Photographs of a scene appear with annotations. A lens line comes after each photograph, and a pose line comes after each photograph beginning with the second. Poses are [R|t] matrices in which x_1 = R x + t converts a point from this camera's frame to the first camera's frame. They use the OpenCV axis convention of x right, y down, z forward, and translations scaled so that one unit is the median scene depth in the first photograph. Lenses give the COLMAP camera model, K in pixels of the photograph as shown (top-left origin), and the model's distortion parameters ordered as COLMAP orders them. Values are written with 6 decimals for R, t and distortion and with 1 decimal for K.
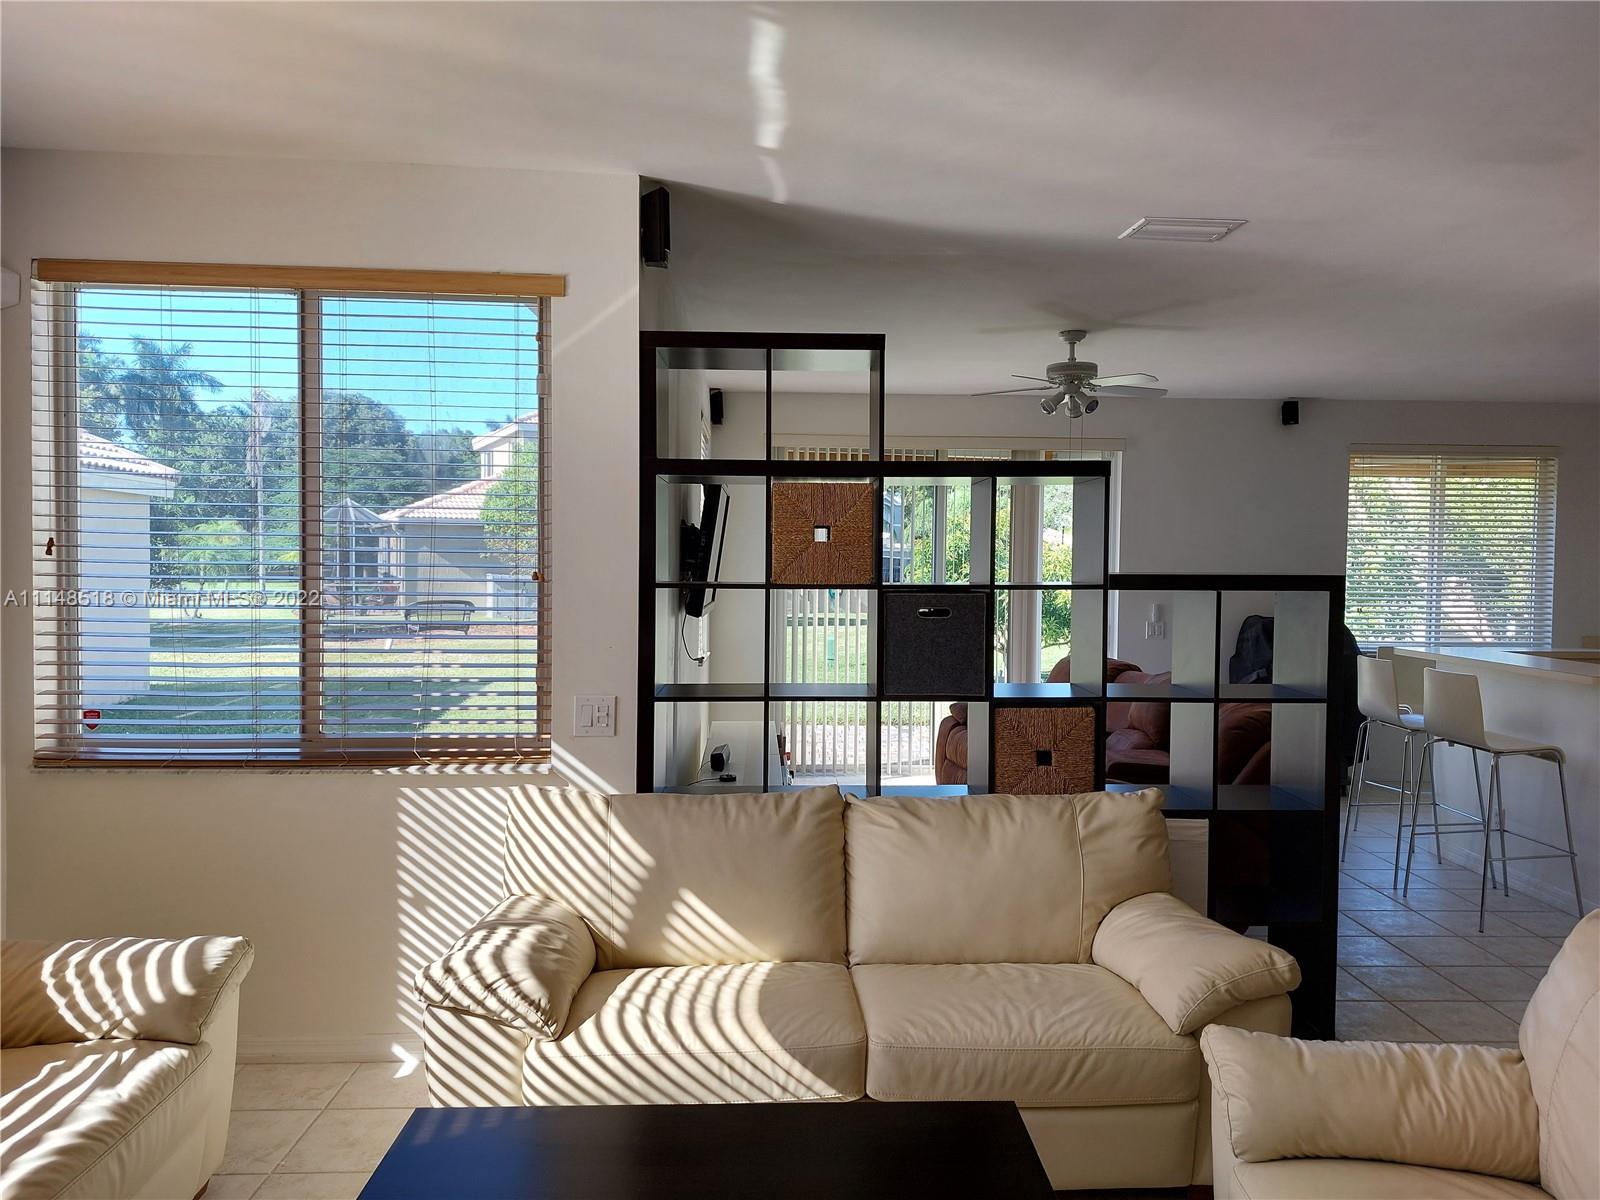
lens RADIAL K [[1147.6, 0, 800.0], [0, 1147.6, 600.0], [0, 0, 1]] dist [0.045895, -0.004851]
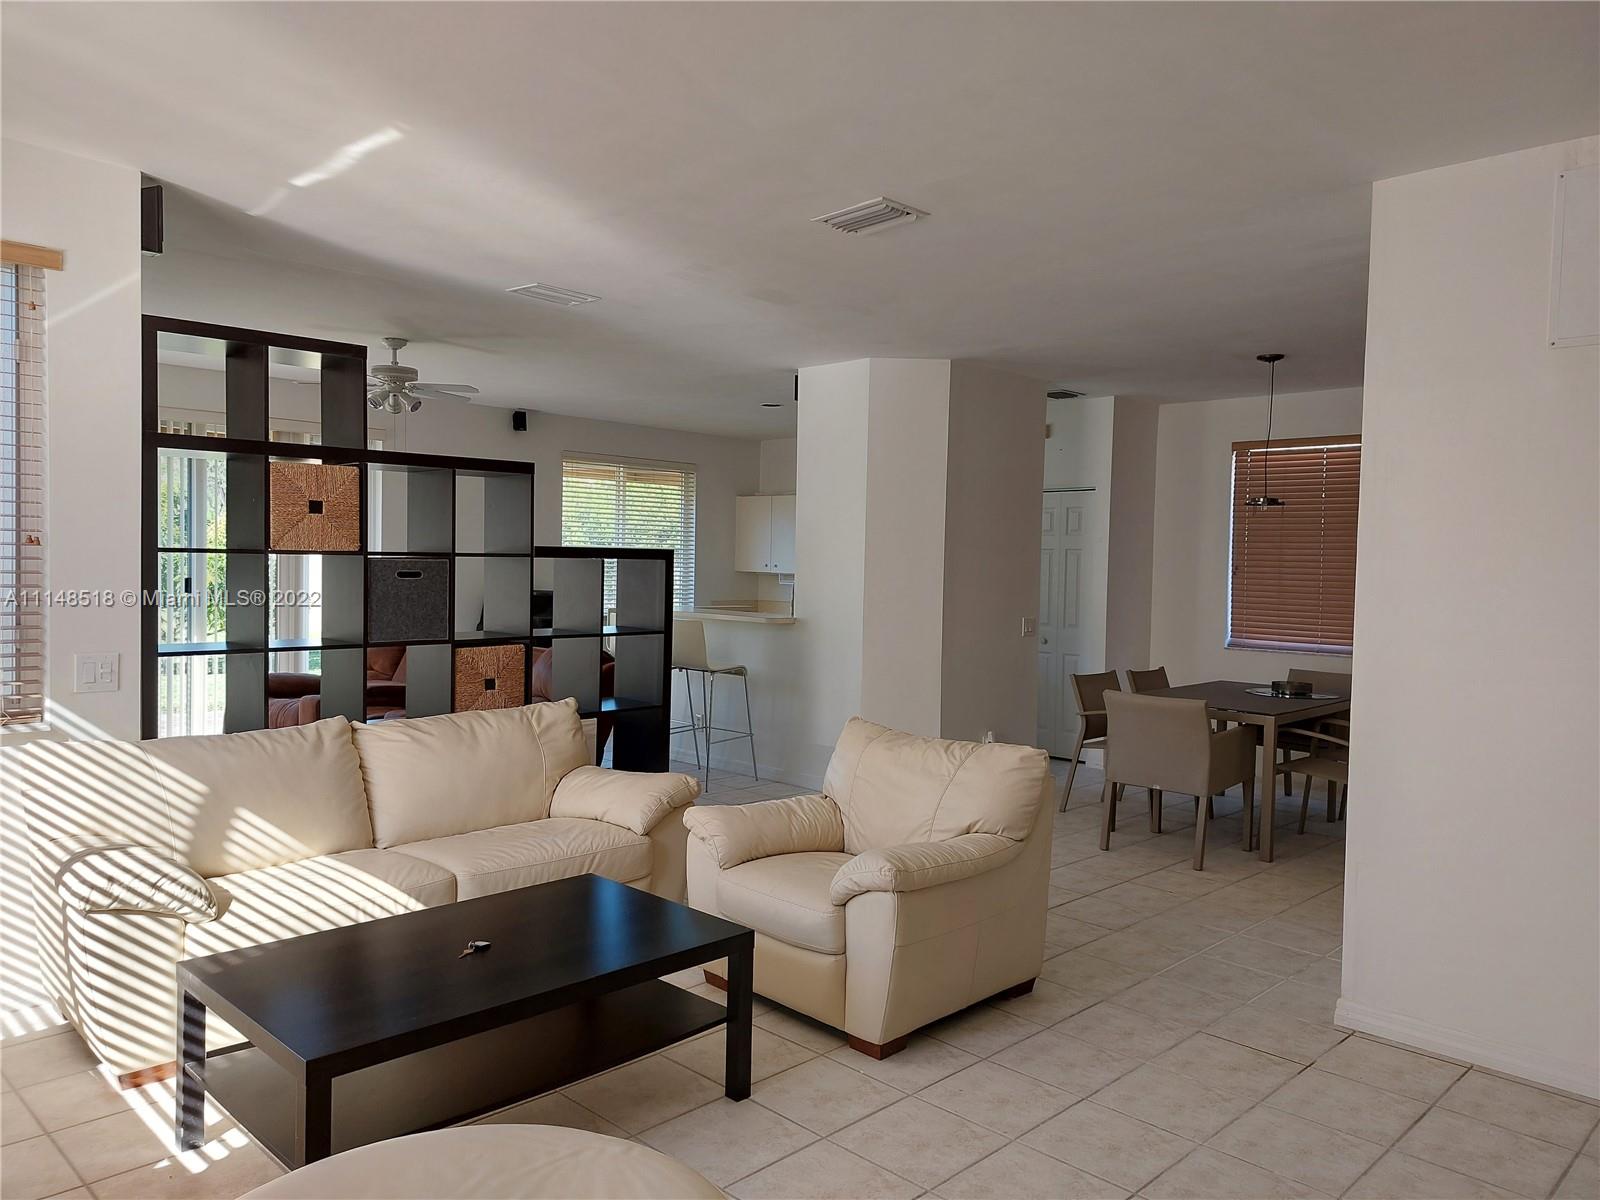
lens RADIAL K [[1147.6, 0, 800.0], [0, 1147.6, 600.0], [0, 0, 1]] dist [0.045895, -0.004851]
pose [[0.742629, -0.014256, 0.669552, -0.448544], [0.005011, 0.999864, 0.015731, 0.022508], [-0.669685, -0.008327, 0.742599, -0.249604]]
